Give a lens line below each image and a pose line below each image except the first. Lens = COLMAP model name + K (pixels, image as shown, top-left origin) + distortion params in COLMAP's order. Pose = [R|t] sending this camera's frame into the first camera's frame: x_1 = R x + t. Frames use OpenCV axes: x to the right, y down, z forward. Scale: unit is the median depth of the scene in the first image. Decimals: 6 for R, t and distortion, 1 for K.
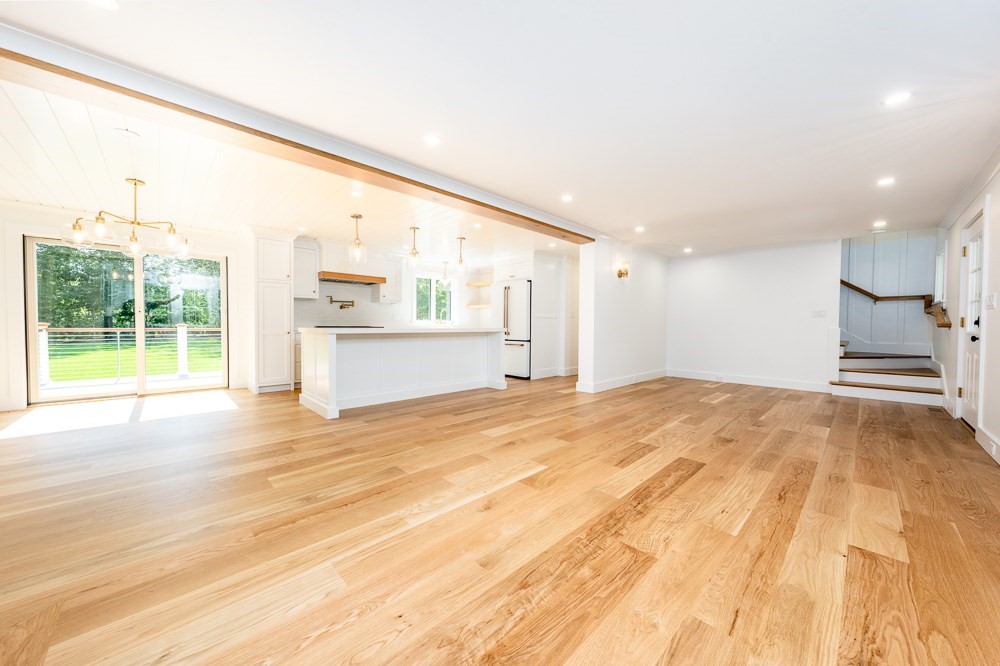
lens RADIAL K [[348.4, 0, 495.7], [0, 348.4, 322.6], [0, 0, 1]] dist [-0.002972, -0.000231]
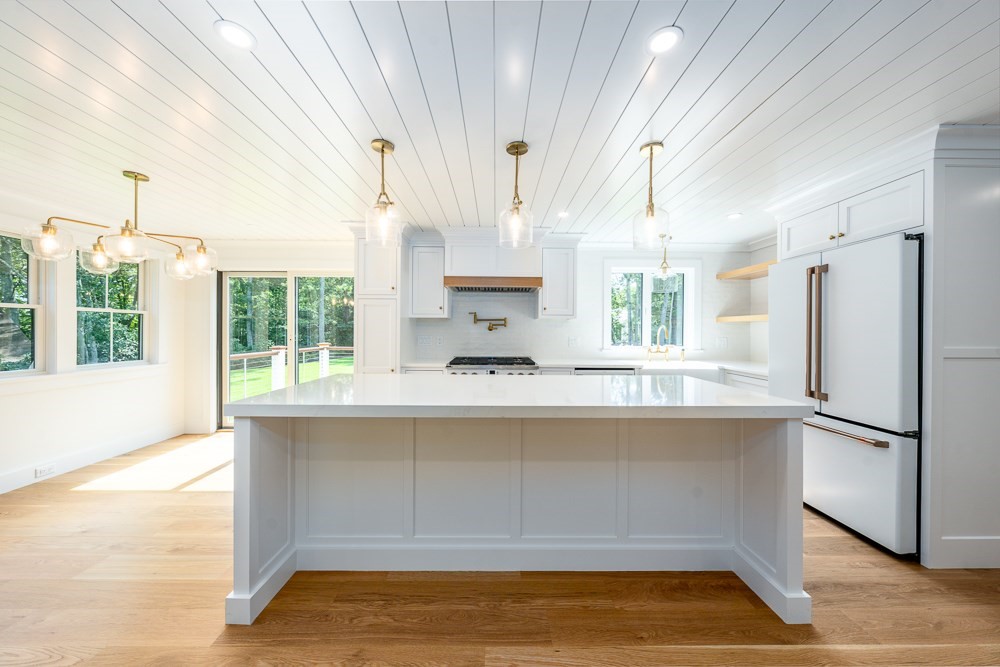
lens RADIAL K [[348.4, 0, 508.1], [0, 348.4, 332.4], [0, 0, 1]] dist [-0.002972, -0.000231]
pose [[0.757456, -0.003333, -0.652878, 0.025296], [0.005932, 0.999981, 0.001776, -0.038797], [0.652860, -0.005218, 0.757461, 0.534496]]
